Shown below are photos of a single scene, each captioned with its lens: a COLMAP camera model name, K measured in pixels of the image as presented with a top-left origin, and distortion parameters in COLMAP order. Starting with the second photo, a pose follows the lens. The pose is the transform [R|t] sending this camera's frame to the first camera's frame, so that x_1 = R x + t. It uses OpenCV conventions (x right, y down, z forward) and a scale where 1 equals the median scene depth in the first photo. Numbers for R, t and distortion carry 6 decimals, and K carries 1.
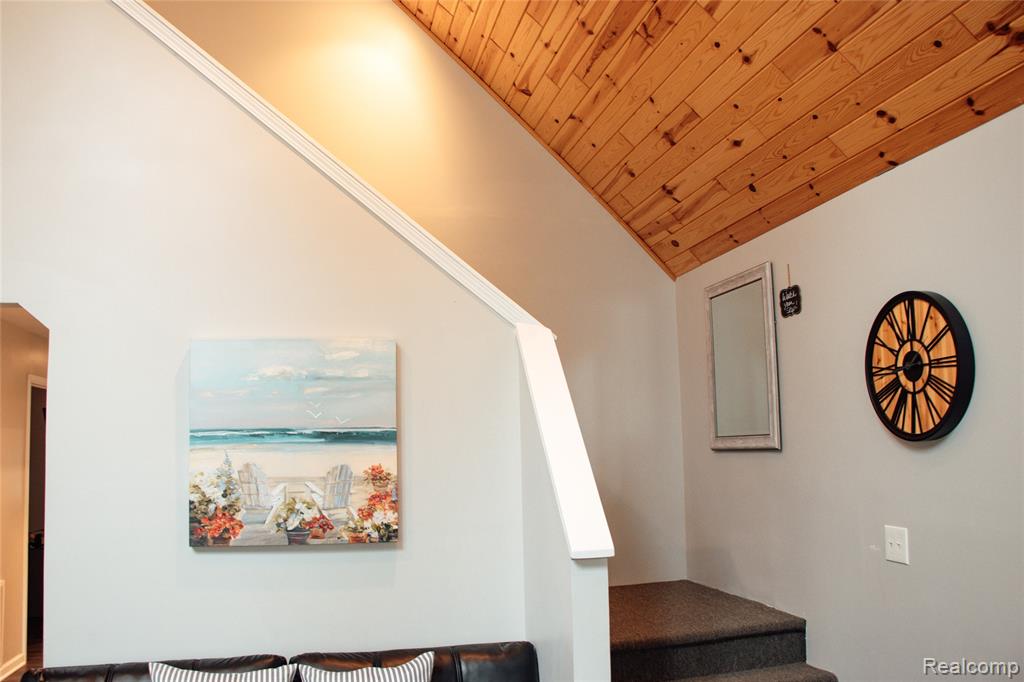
lens RADIAL K [[855.2, 0, 496.7], [0, 855.2, 342.1], [0, 0, 1]] dist [-0.180484, 0.165275]
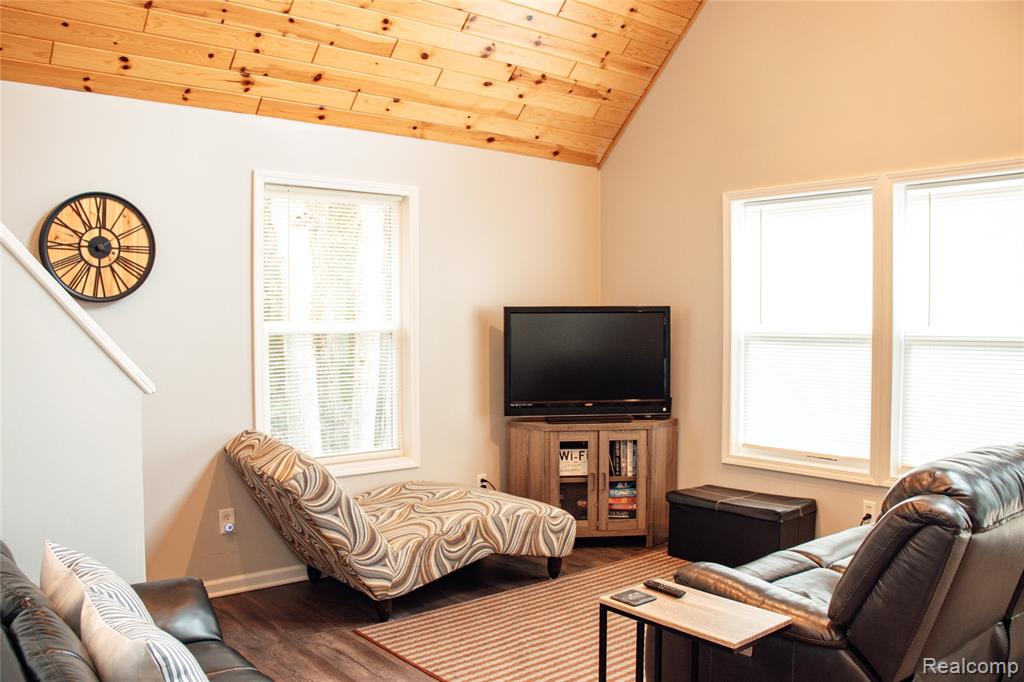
lens RADIAL K [[855.2, 0, 496.7], [0, 855.2, 342.1], [0, 0, 1]] dist [-0.180484, 0.165275]
pose [[-0.464429, -0.002797, 0.885606, -0.995257], [-0.095271, 0.994350, -0.046821, 0.184597], [-0.880471, -0.106118, -0.462072, 1.033403]]
